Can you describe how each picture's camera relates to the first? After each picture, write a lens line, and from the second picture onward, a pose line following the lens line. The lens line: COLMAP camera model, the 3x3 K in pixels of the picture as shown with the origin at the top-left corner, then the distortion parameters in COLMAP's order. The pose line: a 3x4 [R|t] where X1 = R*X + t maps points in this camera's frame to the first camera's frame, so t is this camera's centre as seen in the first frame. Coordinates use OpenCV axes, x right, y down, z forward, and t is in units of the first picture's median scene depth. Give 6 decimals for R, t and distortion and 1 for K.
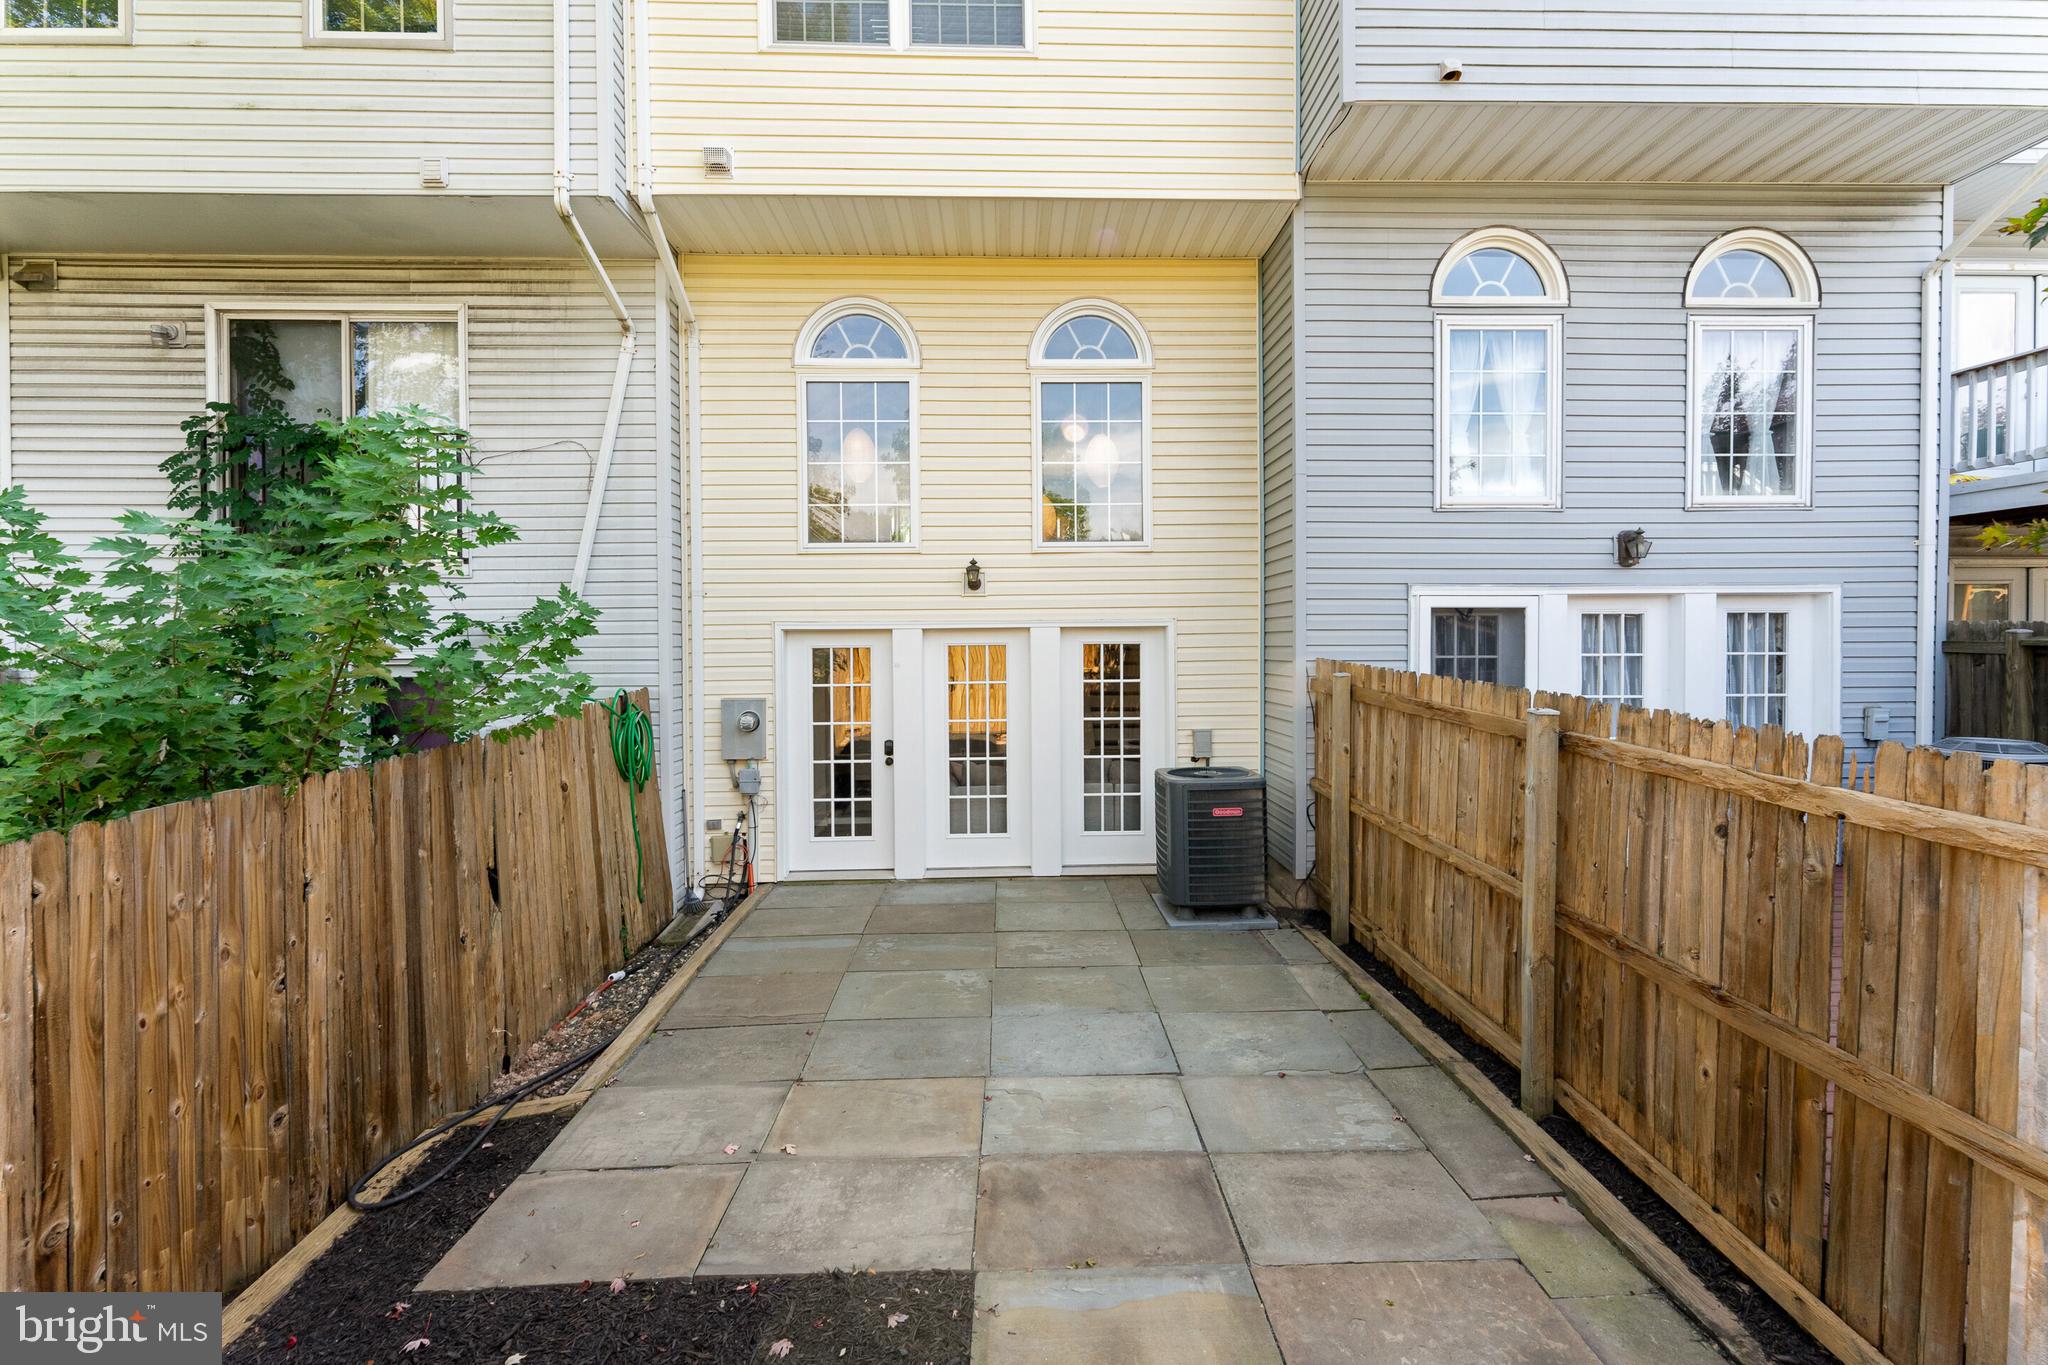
lens RADIAL K [[834.3, 0, 1034.8], [0, 834.3, 664.0], [0, 0, 1]] dist [0.003141, 0.000811]
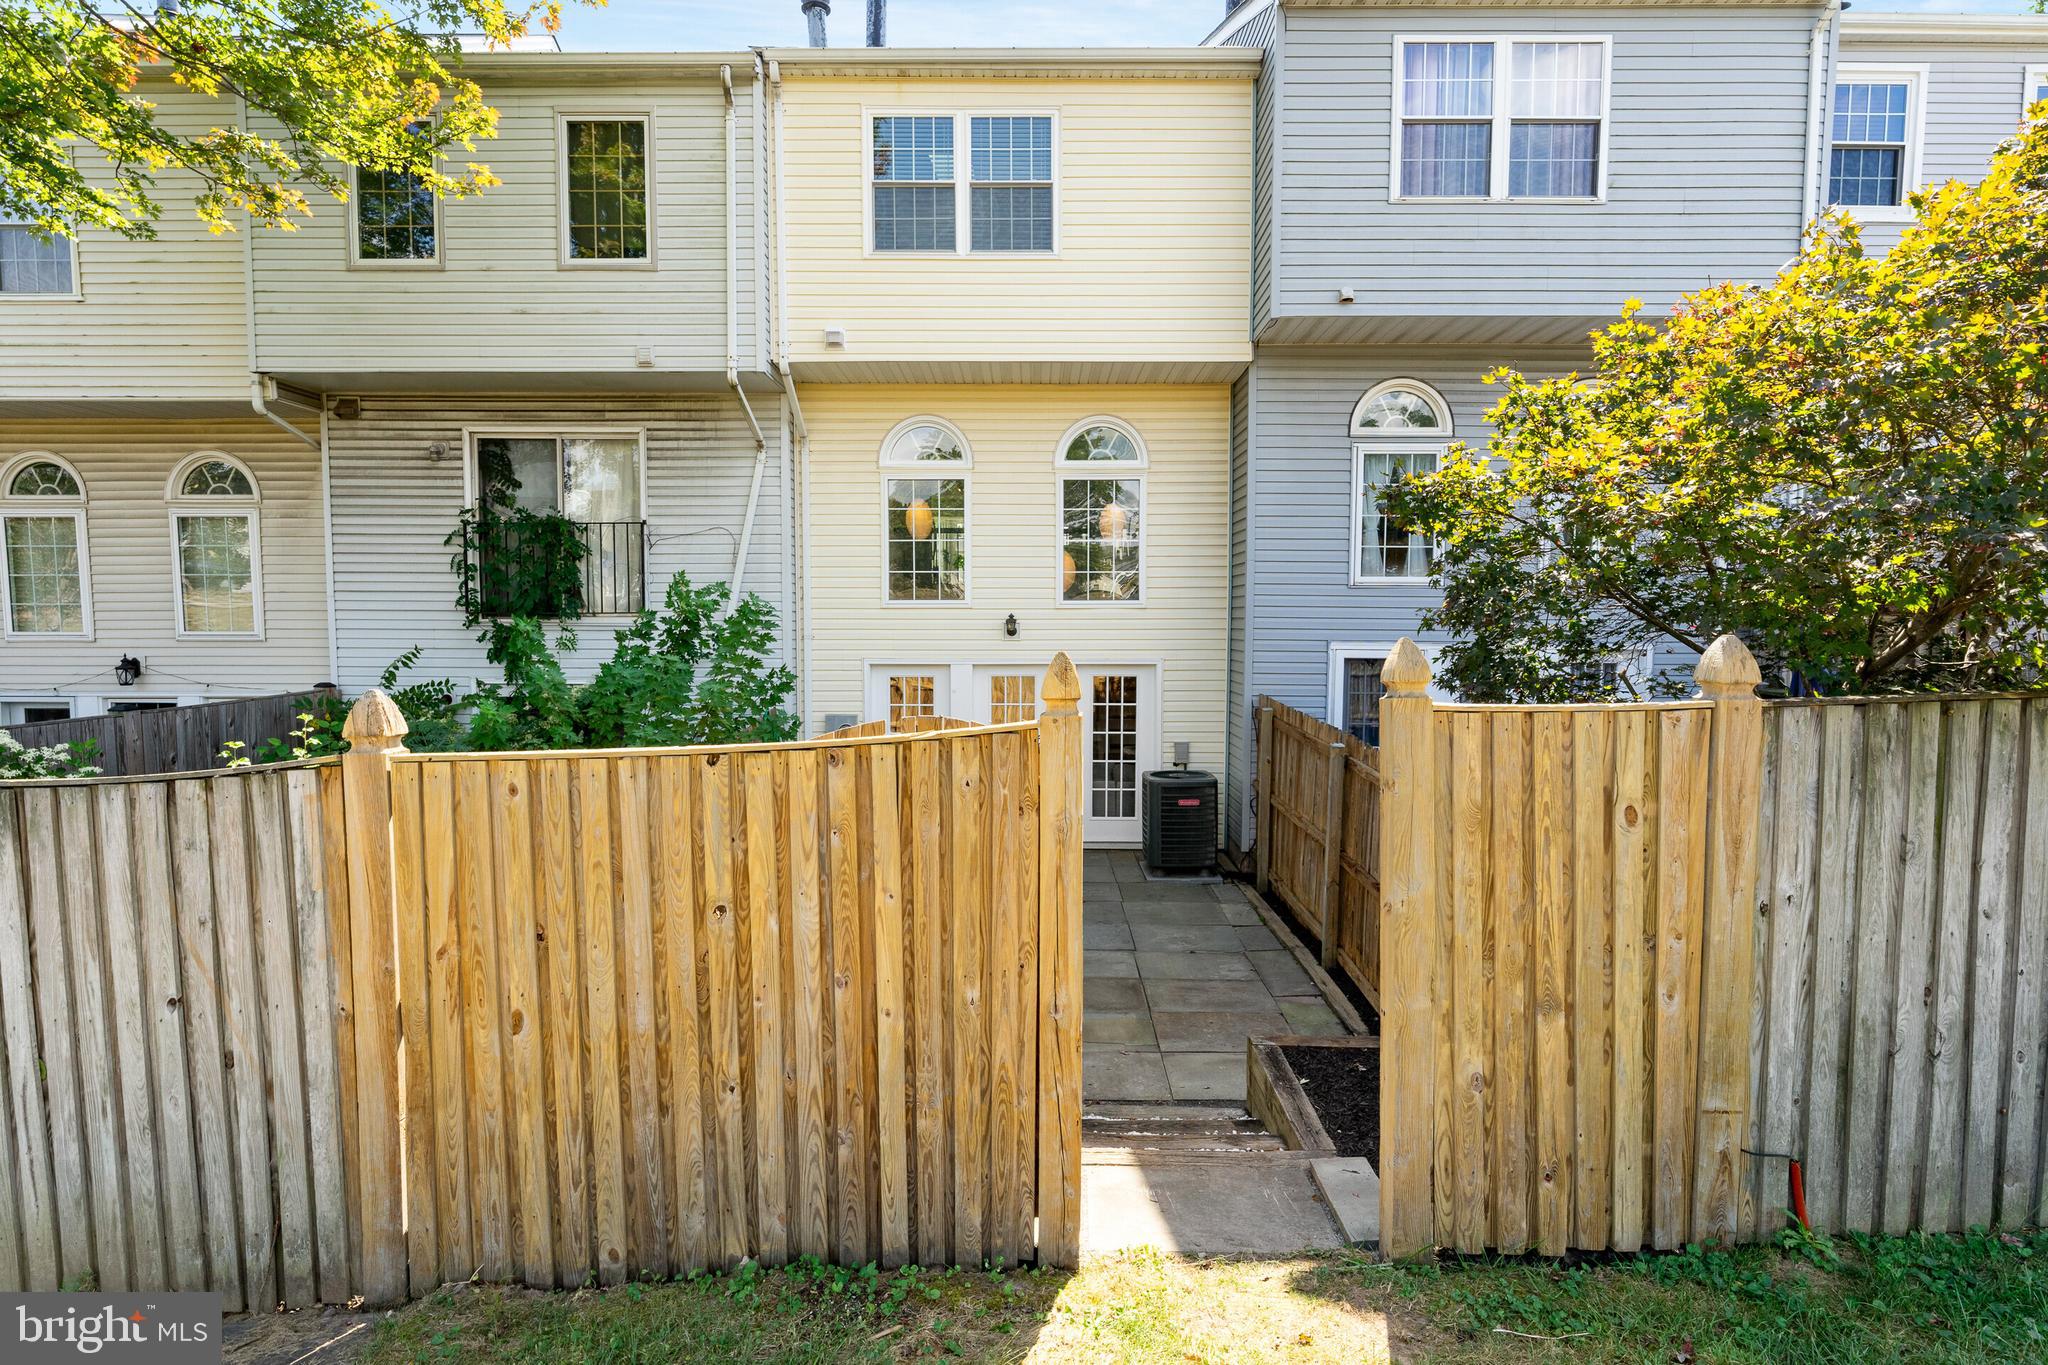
lens RADIAL K [[948.3, 0, 1015.1], [0, 948.3, 684.2], [0, 0, 1]] dist [0.001096, -0.000044]
pose [[0.998579, 0.010562, -0.052235, 0.013605], [-0.008333, 0.999052, 0.042724, -0.079791], [0.052637, -0.042228, 0.997720, -0.543451]]
